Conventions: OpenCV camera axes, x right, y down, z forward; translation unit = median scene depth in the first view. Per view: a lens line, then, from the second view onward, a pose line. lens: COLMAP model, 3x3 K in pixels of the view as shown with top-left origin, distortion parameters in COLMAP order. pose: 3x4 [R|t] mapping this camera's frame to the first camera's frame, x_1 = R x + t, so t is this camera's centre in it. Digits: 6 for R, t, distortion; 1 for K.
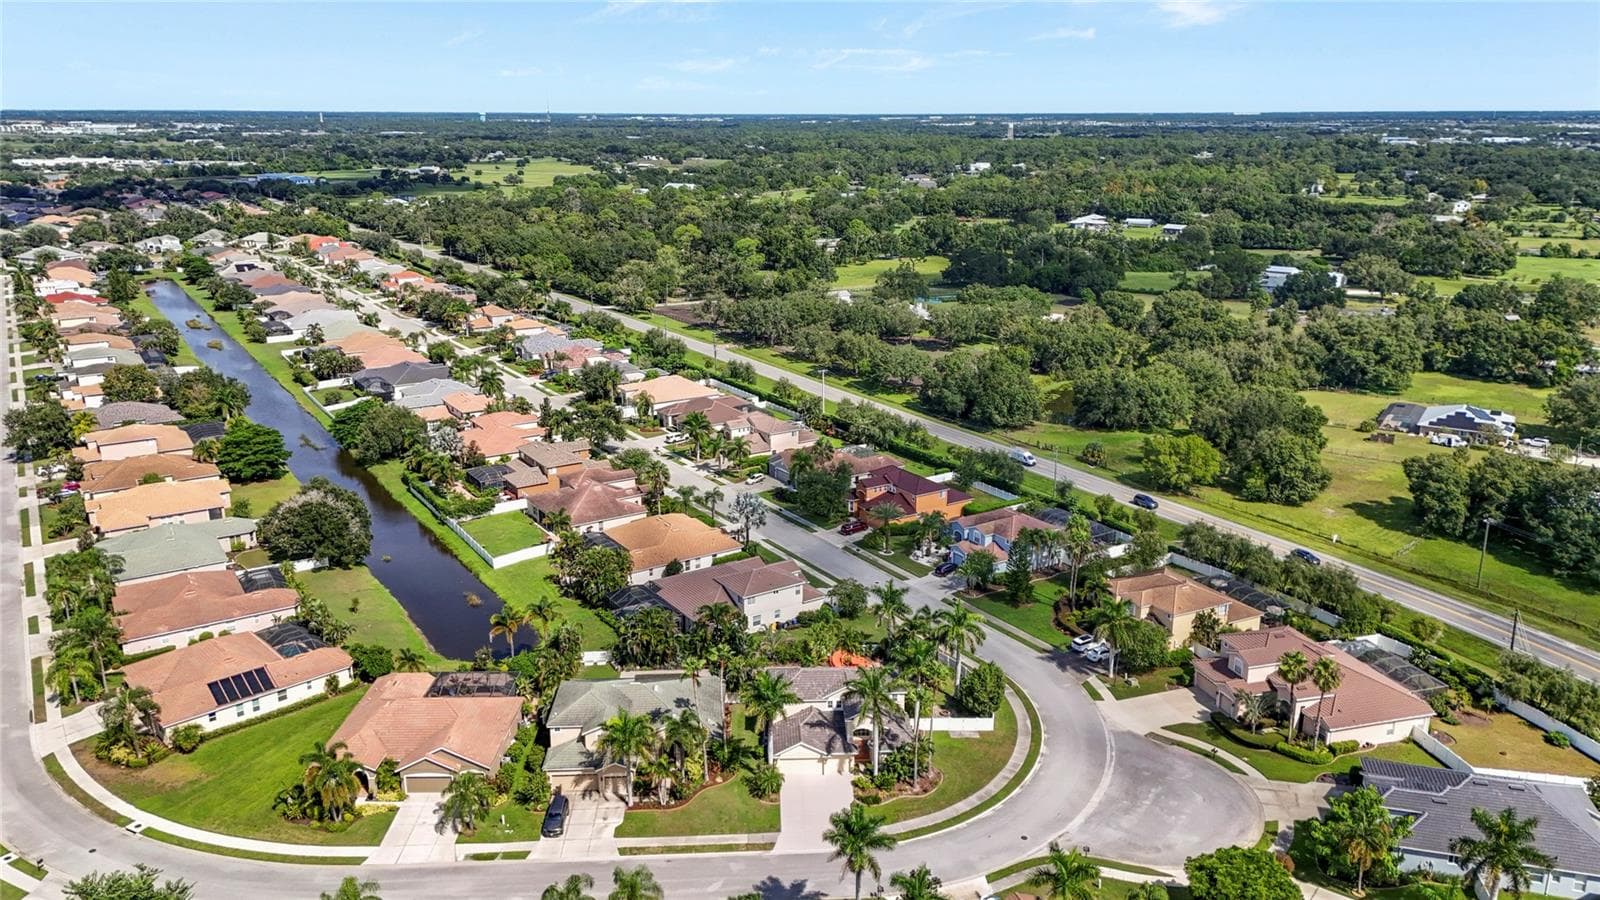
lens RADIAL K [[1160.8, 0, 800.0], [0, 1160.8, 450.0], [0, 0, 1]] dist [0.082769, -0.068543]
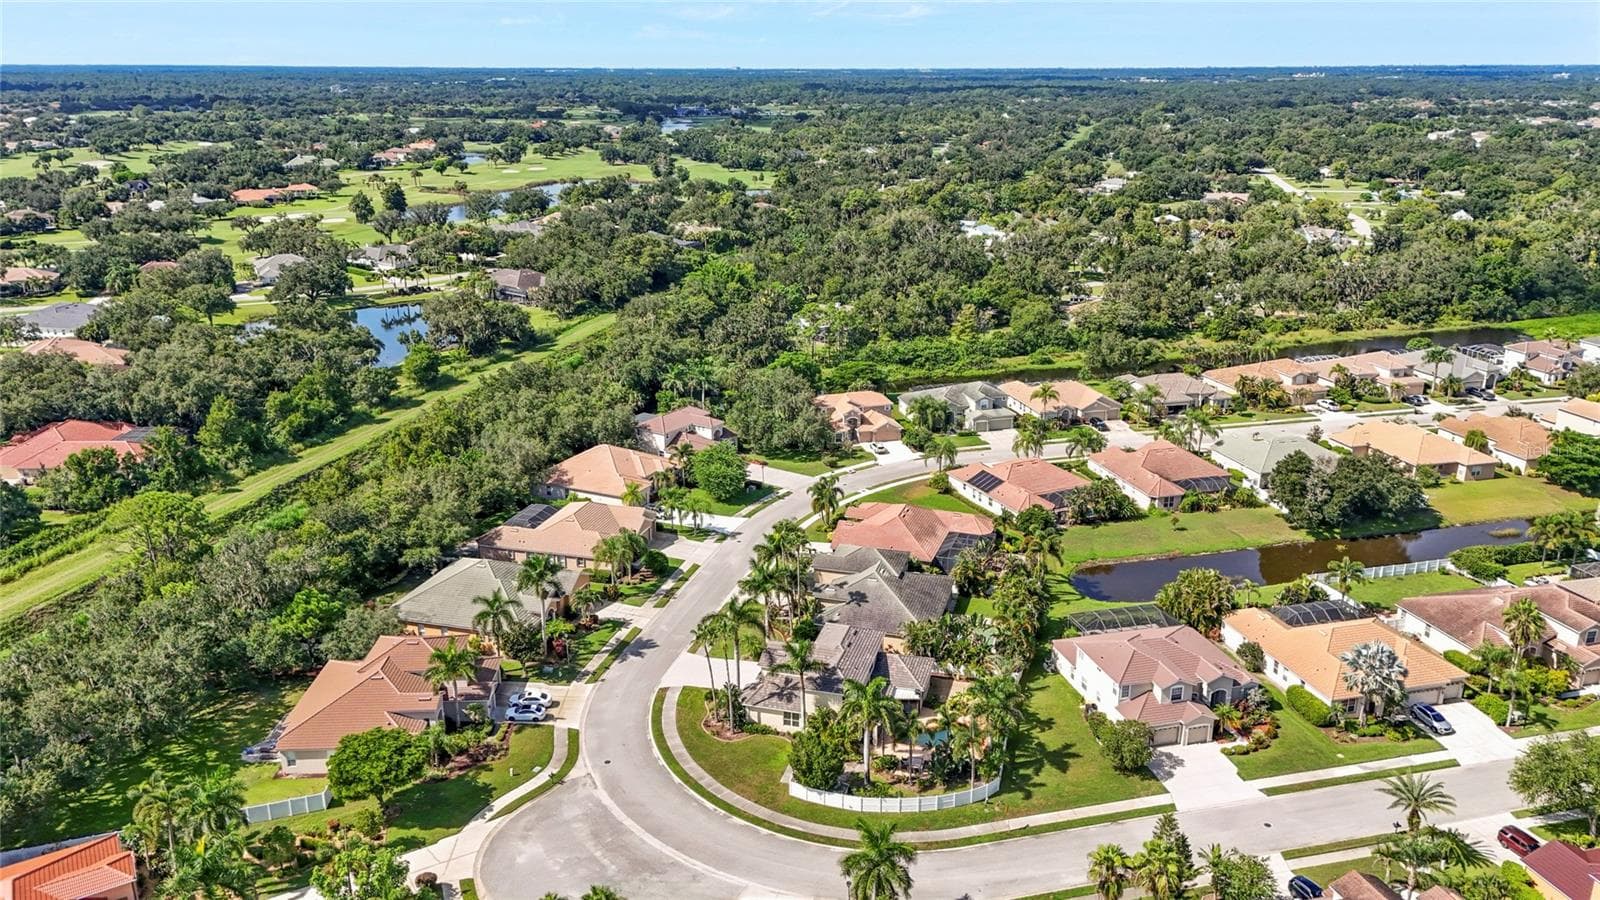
lens RADIAL K [[1160.8, 0, 800.0], [0, 1160.8, 450.0], [0, 0, 1]] dist [0.082769, -0.068543]
pose [[-0.315853, 0.303679, -0.898897, 0.731269], [-0.263681, 0.881981, 0.390616, -0.274476], [0.911432, 0.360400, -0.198502, 0.925999]]
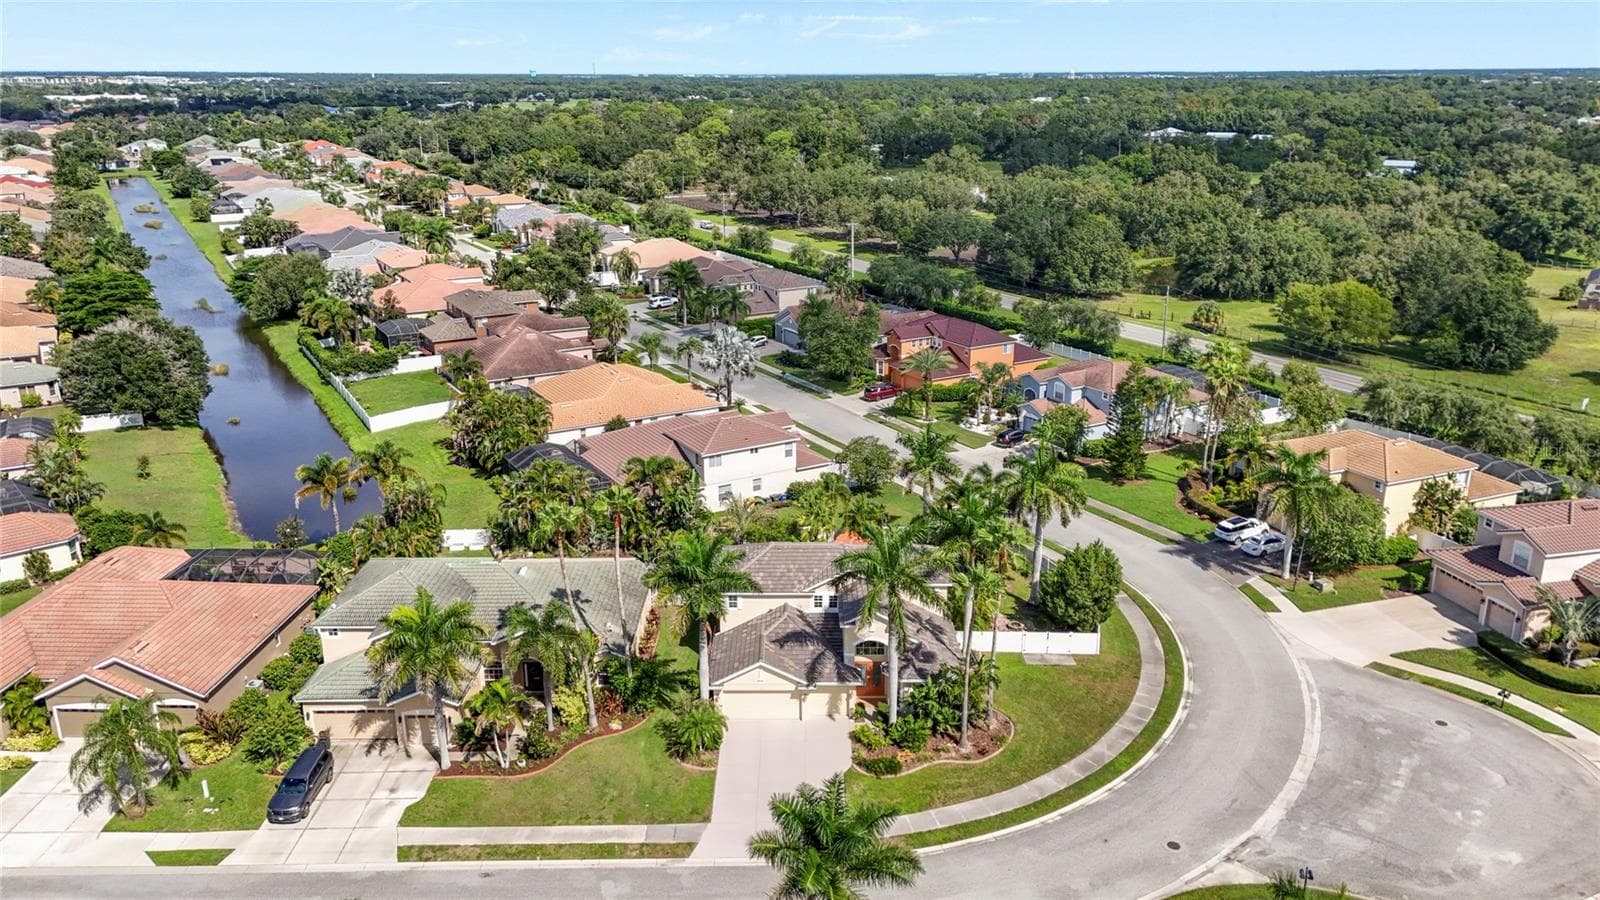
lens RADIAL K [[1169.5, 0, 800.0], [0, 1169.5, 450.0], [0, 0, 1]] dist [0.048641, -0.006266]
pose [[0.999046, 0.011031, -0.042259, 0.033393], [-0.009740, 0.999484, 0.030623, 0.102996], [0.042575, -0.030182, 0.998637, 0.347035]]
